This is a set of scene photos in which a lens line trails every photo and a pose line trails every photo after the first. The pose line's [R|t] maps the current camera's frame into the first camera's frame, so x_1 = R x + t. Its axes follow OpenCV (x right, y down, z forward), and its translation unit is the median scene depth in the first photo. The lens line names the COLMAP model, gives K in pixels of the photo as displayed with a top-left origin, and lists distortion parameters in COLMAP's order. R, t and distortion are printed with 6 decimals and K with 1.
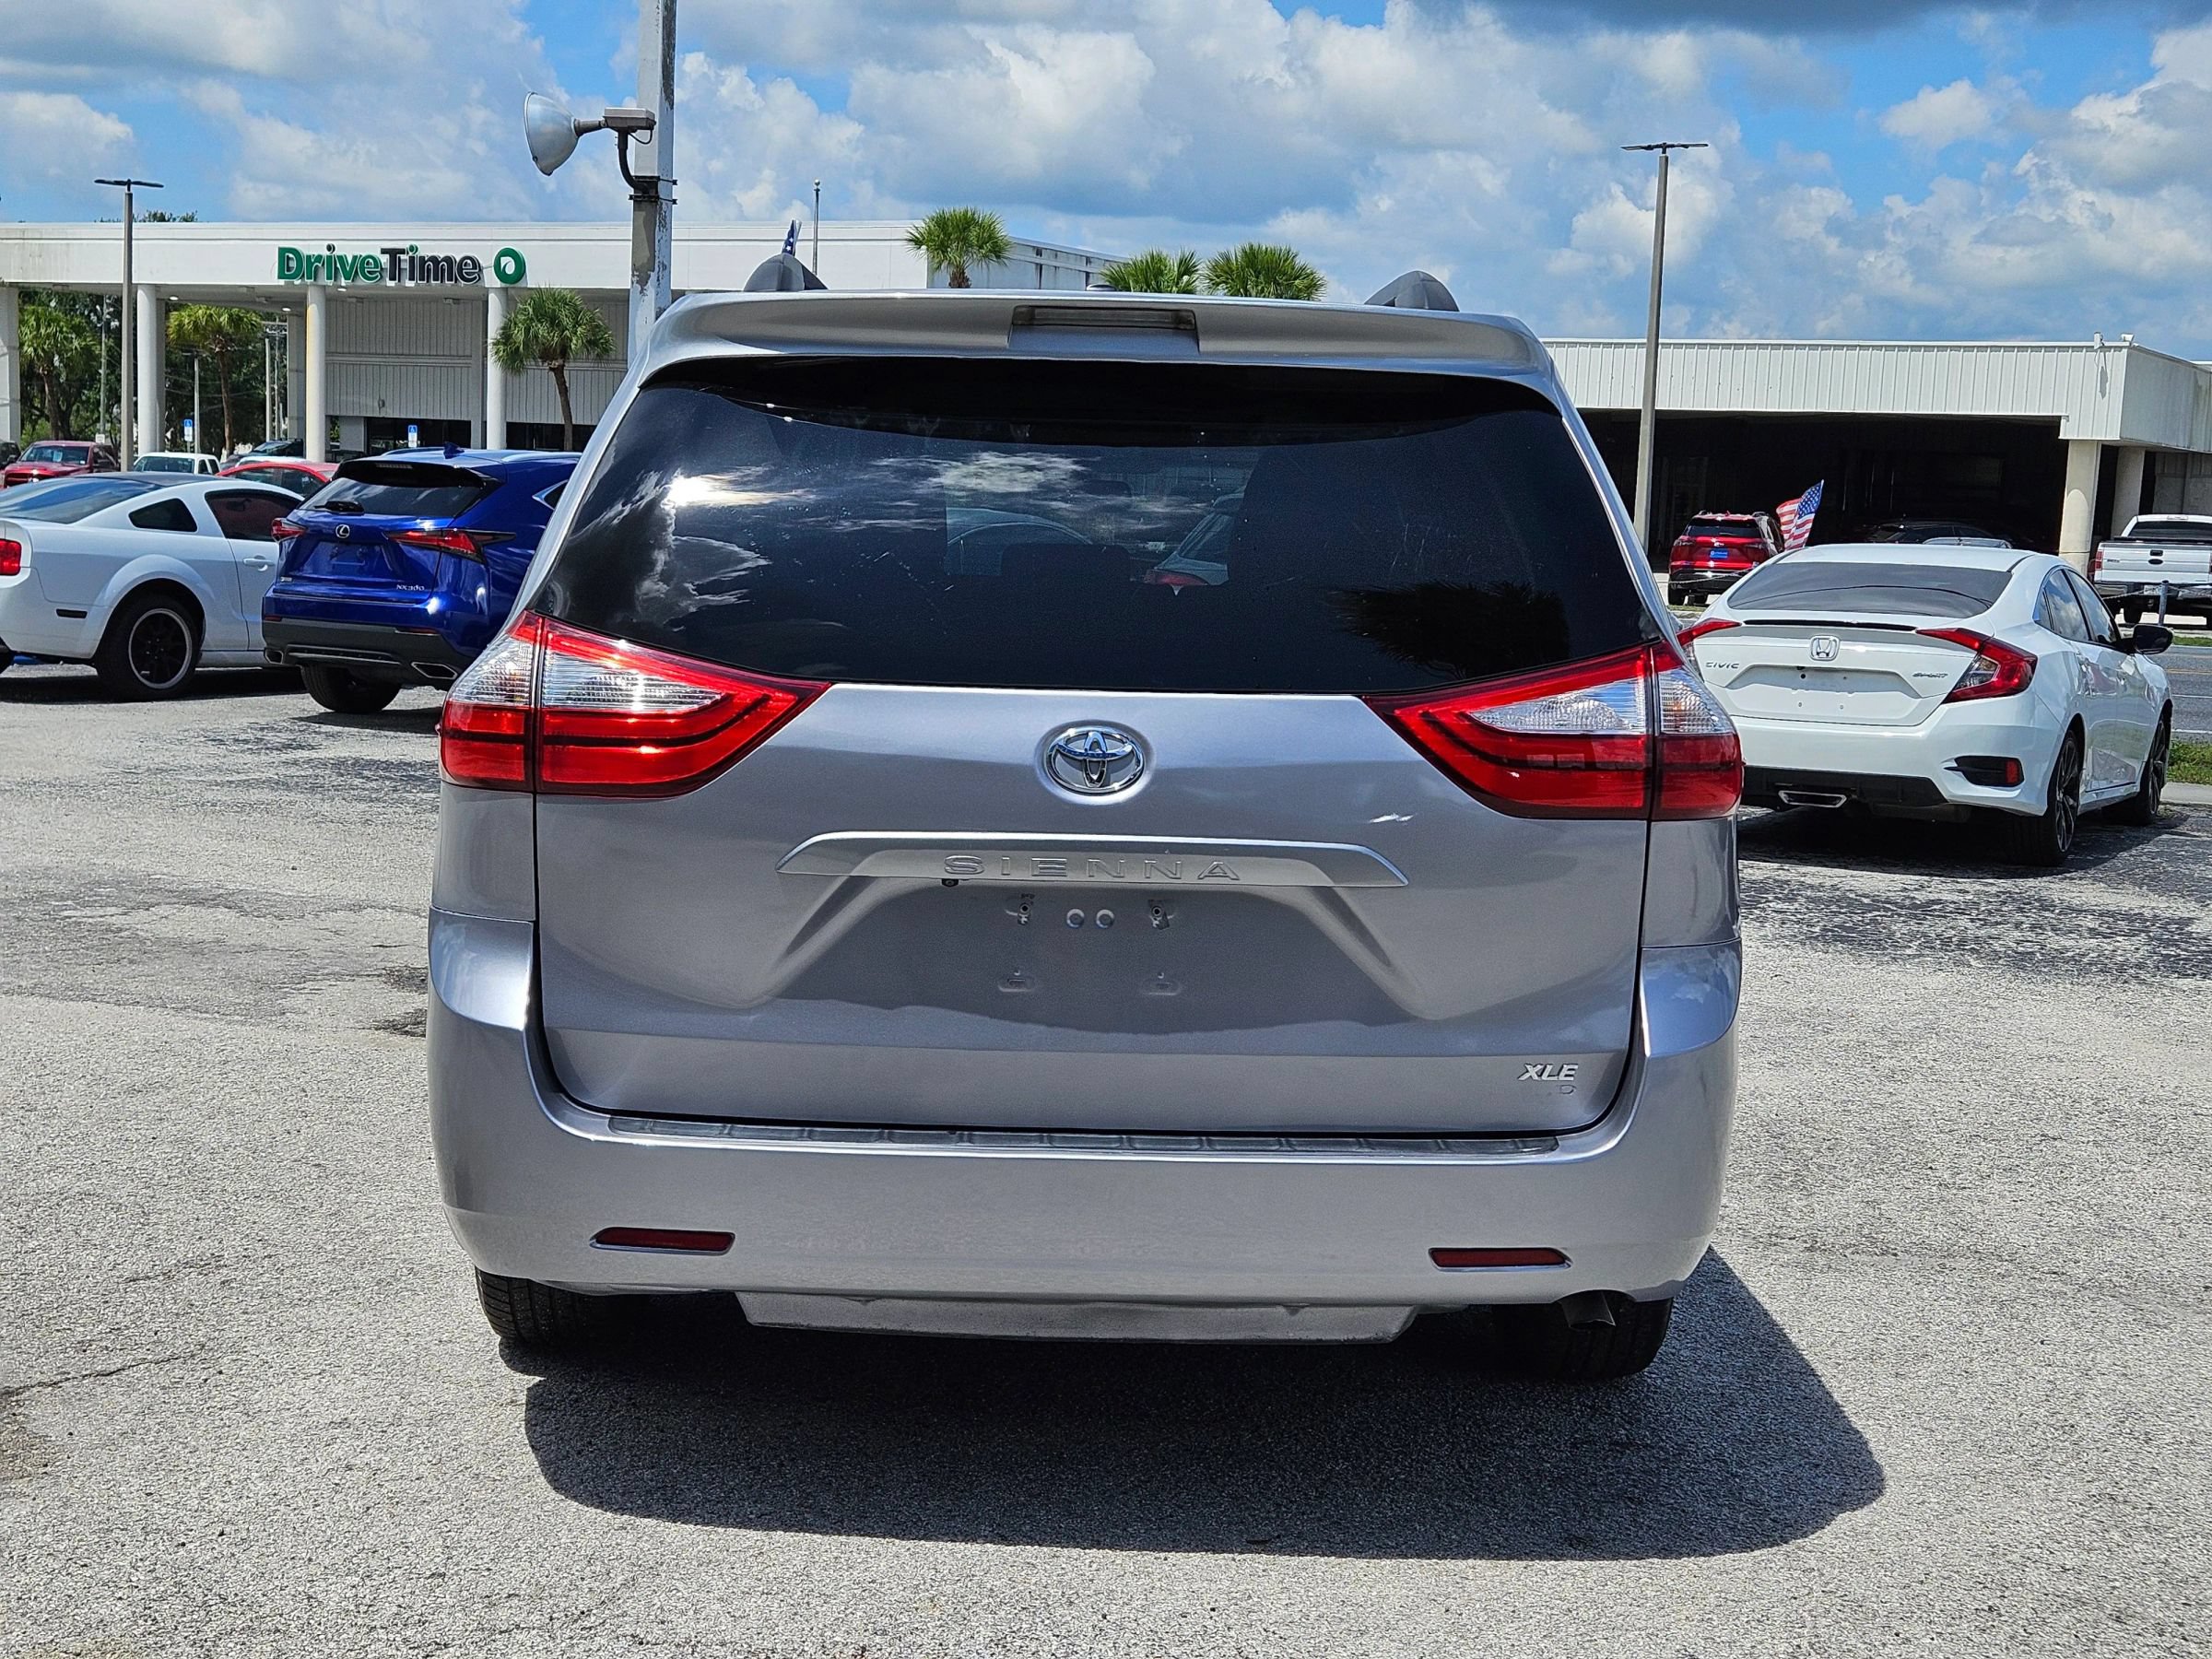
lens RADIAL K [[2996.3, 0, 1100.3], [0, 2996.3, 844.1], [0, 0, 1]] dist [0.067172, 0.000000]
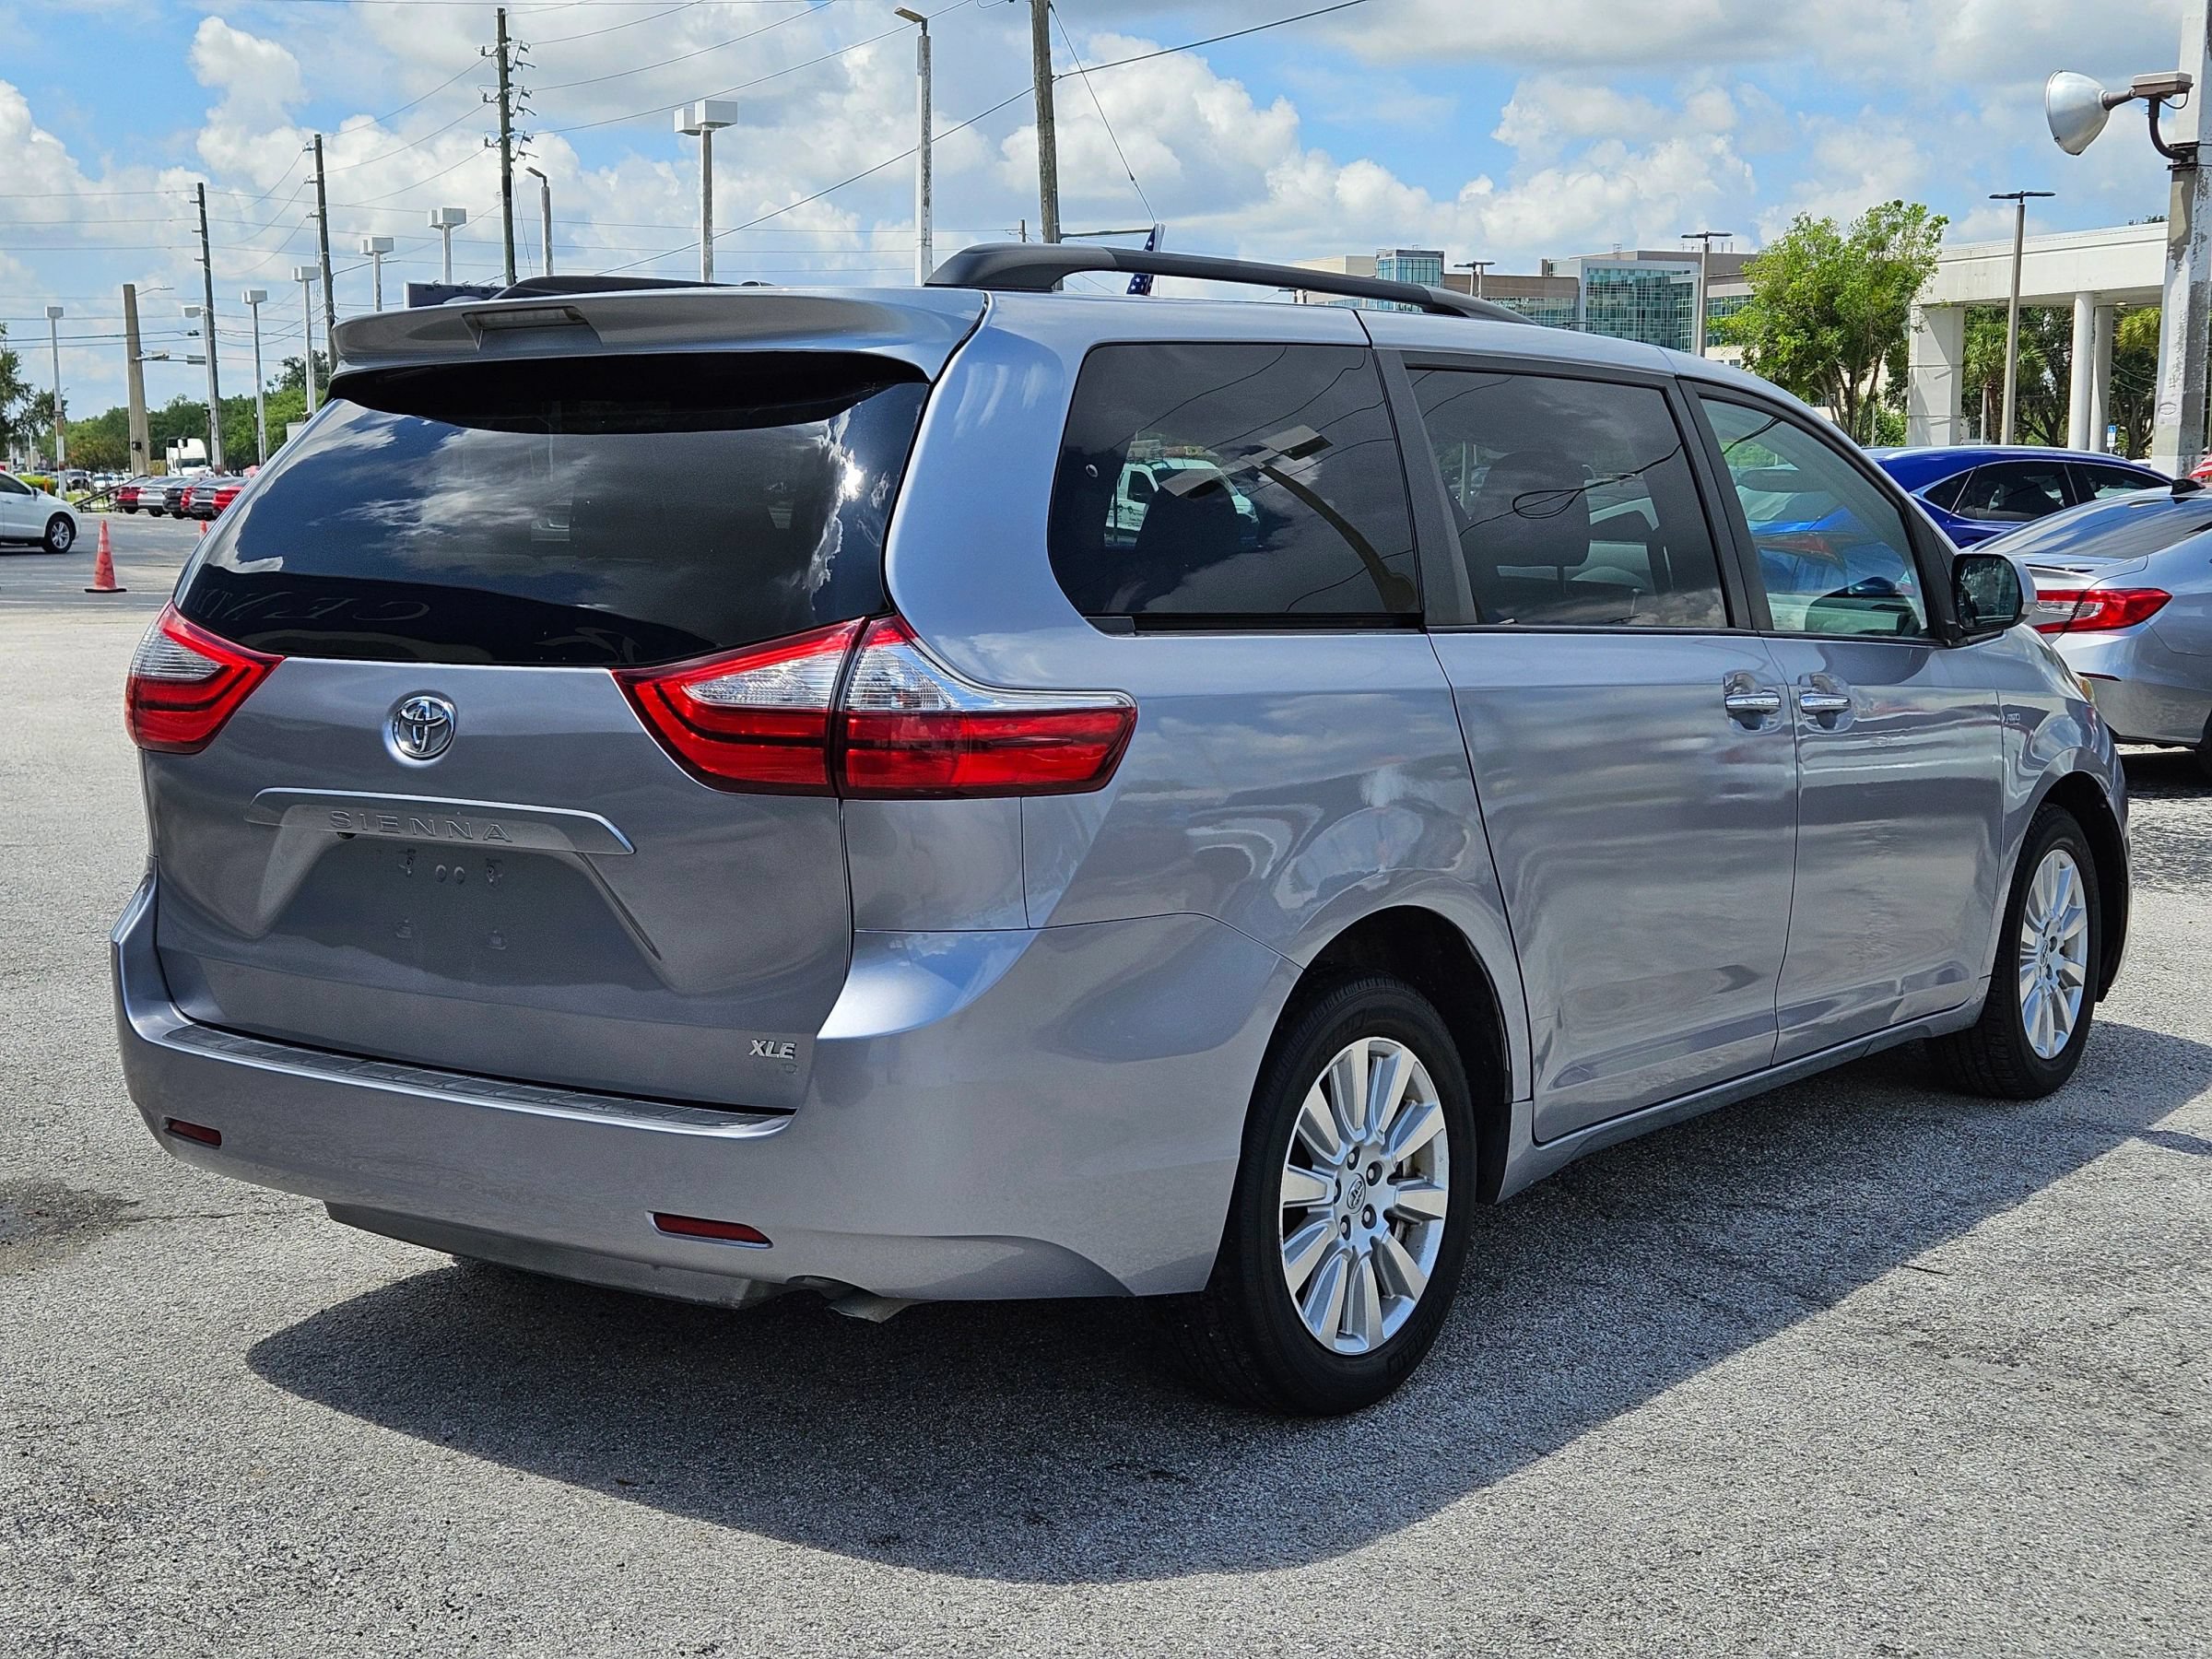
lens RADIAL K [[2996.3, 0, 1099.0], [0, 2996.3, 825.4], [0, 0, 1]] dist [0.067172, 0.000000]
pose [[0.784435, 0.033364, -0.619313, 0.296161], [-0.039465, 0.999214, 0.003843, -0.002047], [0.618954, 0.021426, 0.785135, 0.100998]]
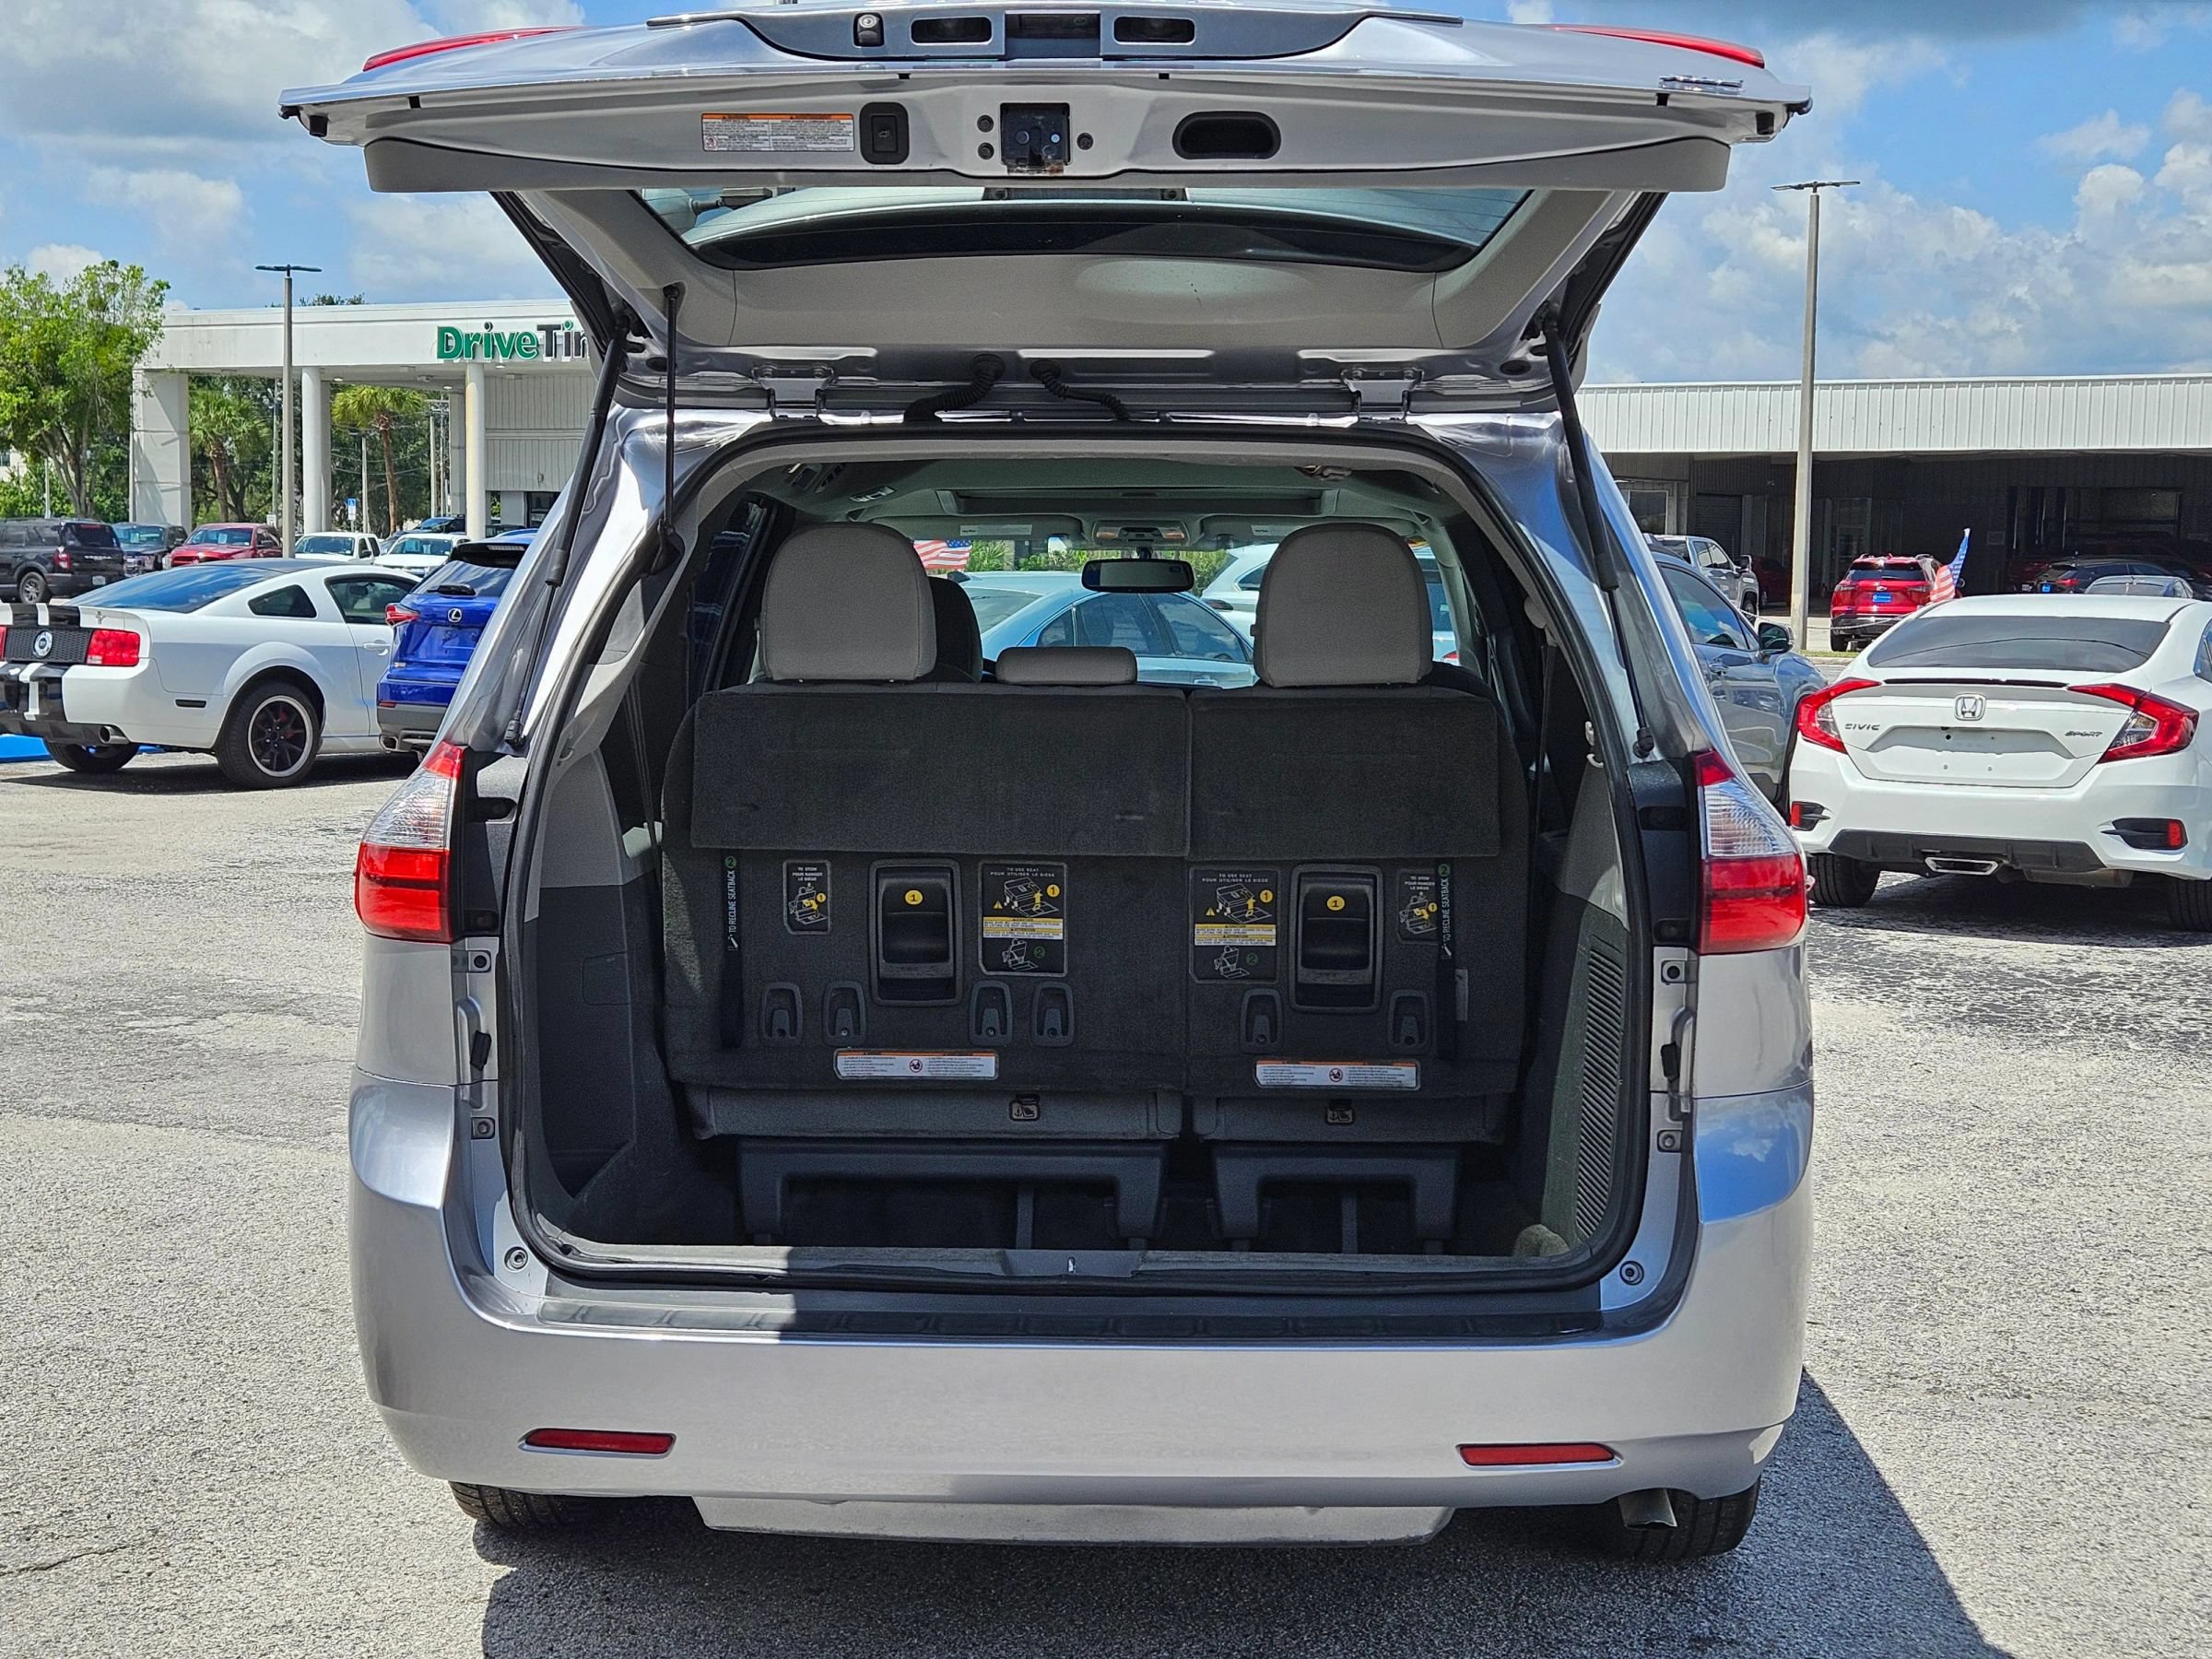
lens RADIAL K [[2996.3, 0, 1106.2], [0, 2996.3, 829.1], [0, 0, 1]] dist [0.067172, 0.000000]
pose [[0.998353, -0.018148, -0.054417, 0.019969], [0.016897, 0.999584, -0.023363, -0.009357], [0.054818, 0.022405, 0.998245, 0.036668]]
